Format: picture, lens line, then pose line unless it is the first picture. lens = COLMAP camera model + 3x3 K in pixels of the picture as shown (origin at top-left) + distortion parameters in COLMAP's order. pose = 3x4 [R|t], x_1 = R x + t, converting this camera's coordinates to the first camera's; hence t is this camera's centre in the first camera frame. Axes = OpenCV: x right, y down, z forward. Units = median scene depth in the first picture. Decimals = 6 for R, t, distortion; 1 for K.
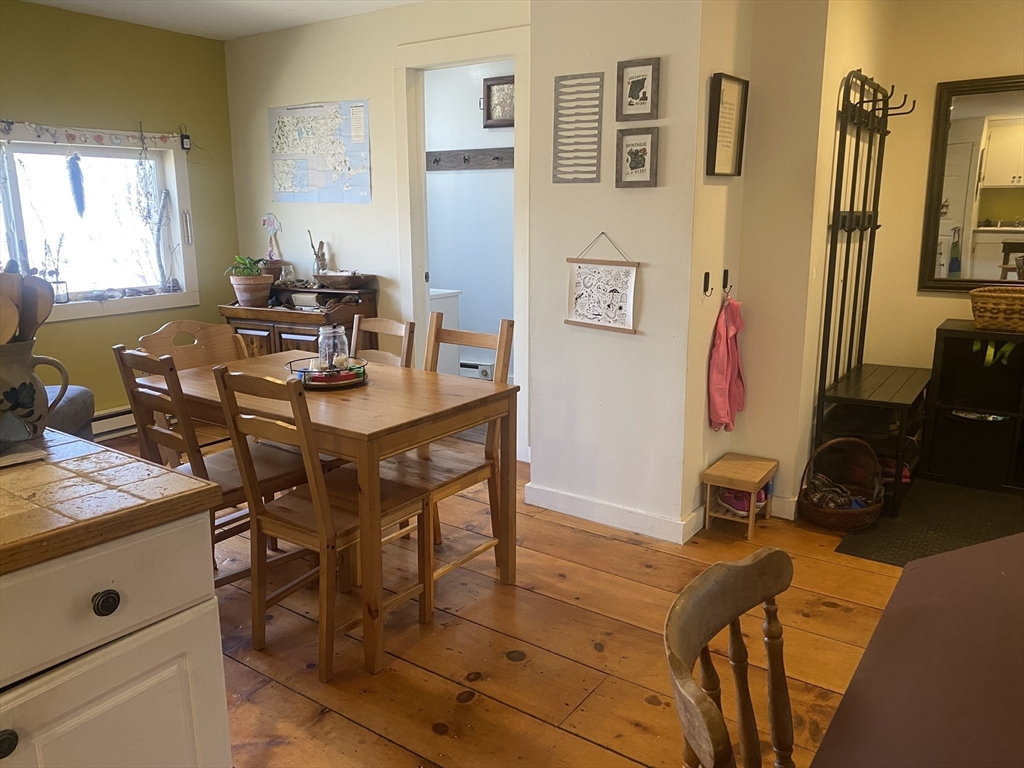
lens RADIAL K [[784.7, 0, 512.0], [0, 784.7, 384.0], [0, 0, 1]] dist [0.011175, 0.001958]
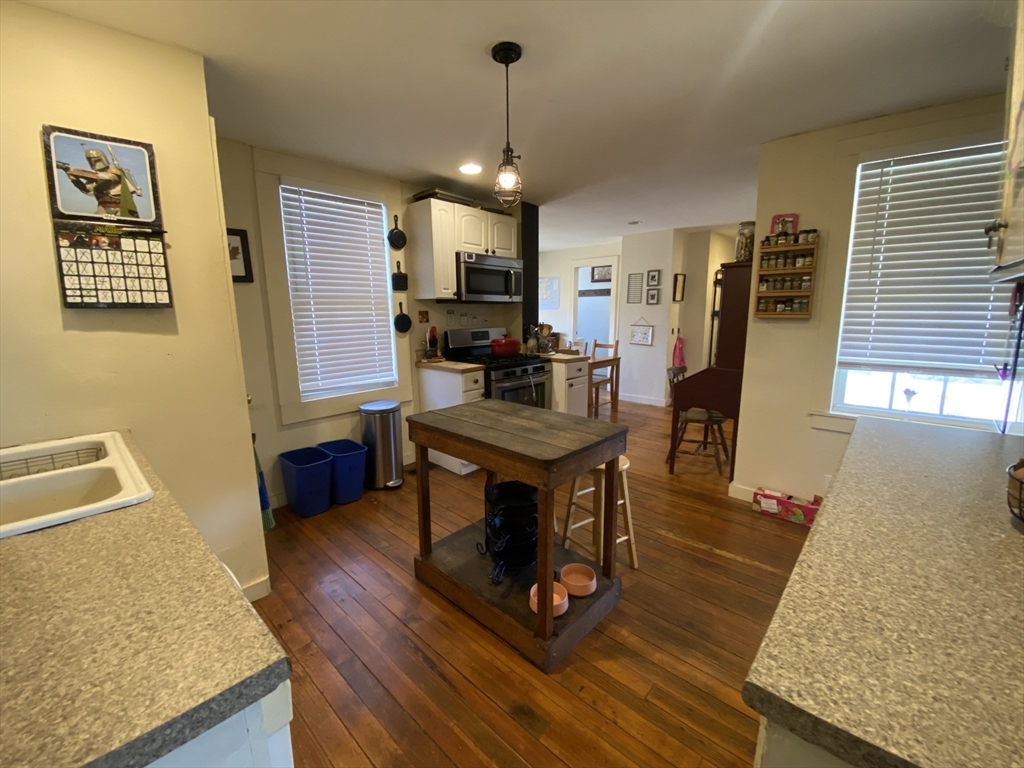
lens RADIAL K [[416.9, 0, 507.4], [0, 416.9, 385.0], [0, 0, 1]] dist [0.033676, -0.026000]
pose [[0.991144, 0.015979, -0.131825, -0.231314], [-0.021201, 0.999041, -0.038305, 0.196303], [0.131086, 0.040760, 0.990533, -0.930796]]
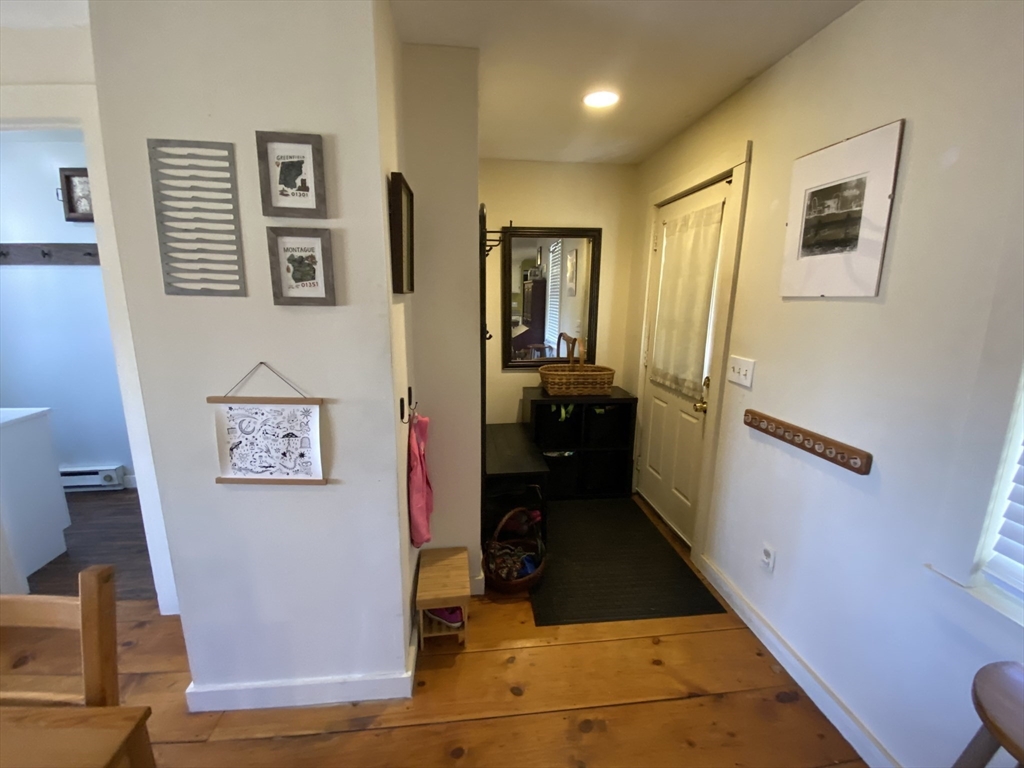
lens RADIAL K [[416.9, 0, 507.4], [0, 416.9, 385.0], [0, 0, 1]] dist [0.033676, -0.026000]
pose [[0.756637, -0.121213, 0.642501, 0.031726], [0.126329, 0.991251, 0.038237, -0.156798], [-0.641515, 0.052235, 0.765330, 0.538907]]
